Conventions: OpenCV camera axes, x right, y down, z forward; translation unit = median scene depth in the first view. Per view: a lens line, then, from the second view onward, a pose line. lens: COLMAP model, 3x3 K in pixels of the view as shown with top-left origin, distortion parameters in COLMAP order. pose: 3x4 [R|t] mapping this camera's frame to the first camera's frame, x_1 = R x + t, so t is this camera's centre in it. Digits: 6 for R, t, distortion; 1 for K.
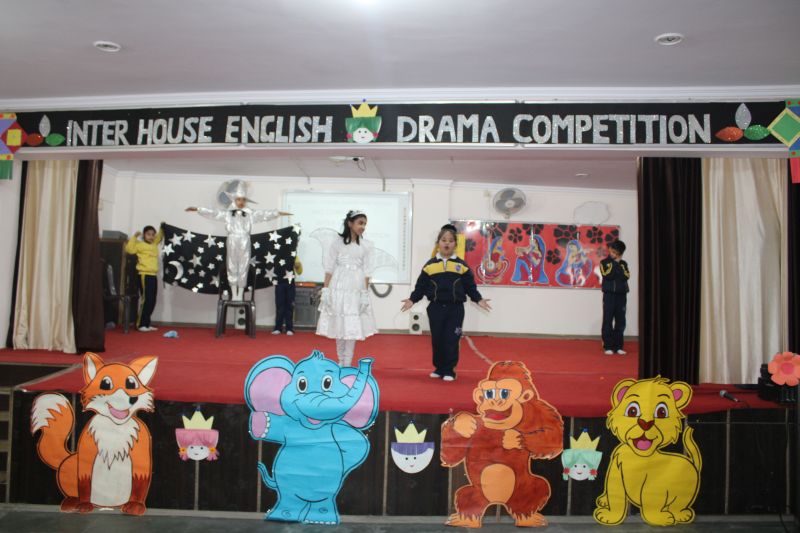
lens RADIAL K [[661.1, 0, 400.0], [0, 661.1, 266.5], [0, 0, 1]] dist [-0.168200, 0.139645]
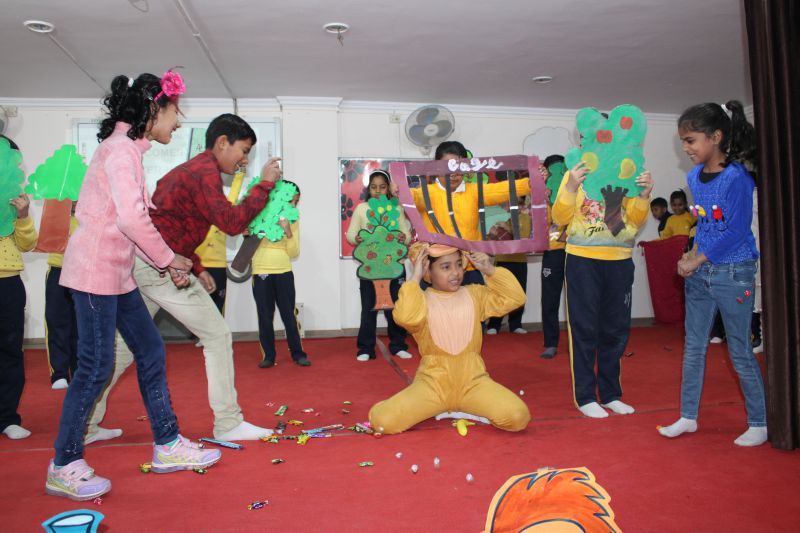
lens RADIAL K [[682.7, 0, 400.0], [0, 682.7, 266.5], [0, 0, 1]] dist [-0.164990, 0.145114]
pose [[0.986075, -0.050072, 0.158583, 0.046560], [0.044781, 0.998320, 0.036765, 0.028792], [-0.160158, -0.029152, 0.986661, 0.681920]]
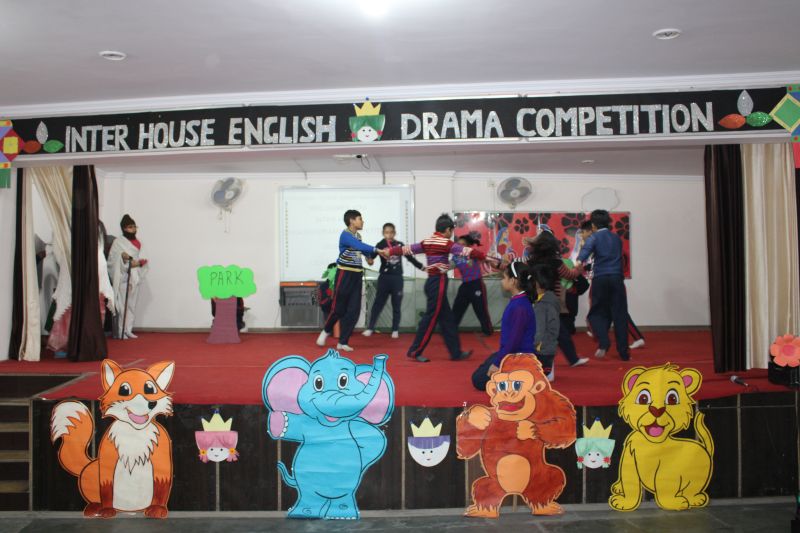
lens RADIAL K [[718.7, 0, 400.0], [0, 718.7, 266.5], [0, 0, 1]] dist [-0.154600, 0.135134]
pose [[0.999413, -0.033998, 0.004275, -0.020732], [0.033957, 0.999379, 0.009419, -0.007163], [-0.004593, -0.009269, 0.999946, -0.106311]]
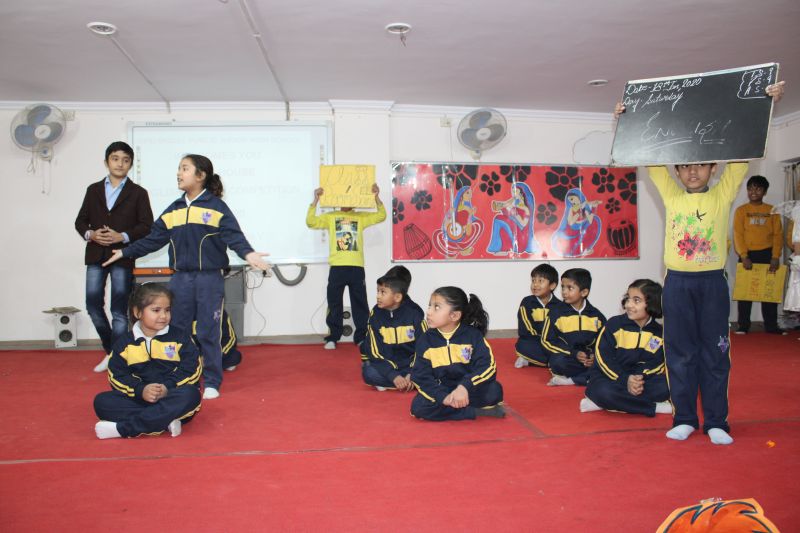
lens RADIAL K [[661.1, 0, 400.0], [0, 661.1, 266.5], [0, 0, 1]] dist [-0.168200, 0.139645]
pose [[0.991715, -0.044010, 0.120684, 0.001552], [0.040723, 0.998733, 0.029574, 0.027875], [-0.121833, -0.024414, 0.992250, 0.736684]]
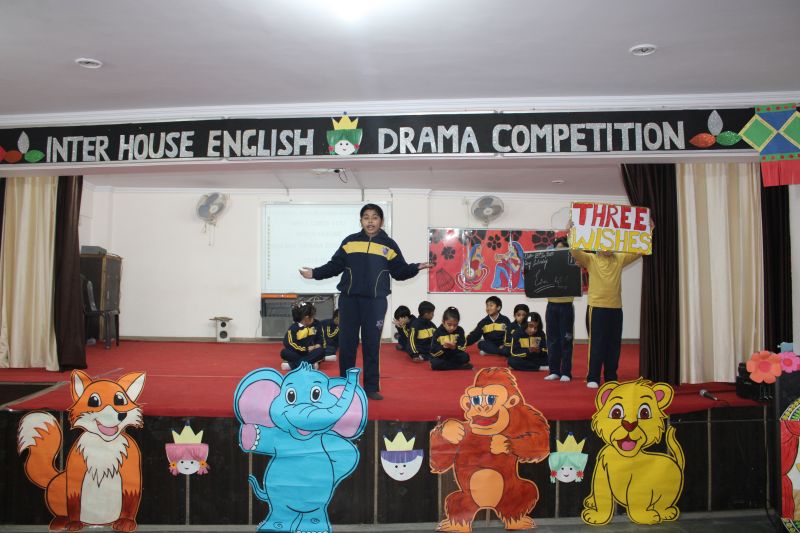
lens RADIAL K [[661.1, 0, 400.0], [0, 661.1, 266.5], [0, 0, 1]] dist [-0.168200, 0.139645]
pose [[0.999109, -0.022337, 0.035797, -0.013073], [0.022777, 0.999669, -0.011922, -0.003122], [-0.035518, 0.012726, 0.999288, -0.012978]]
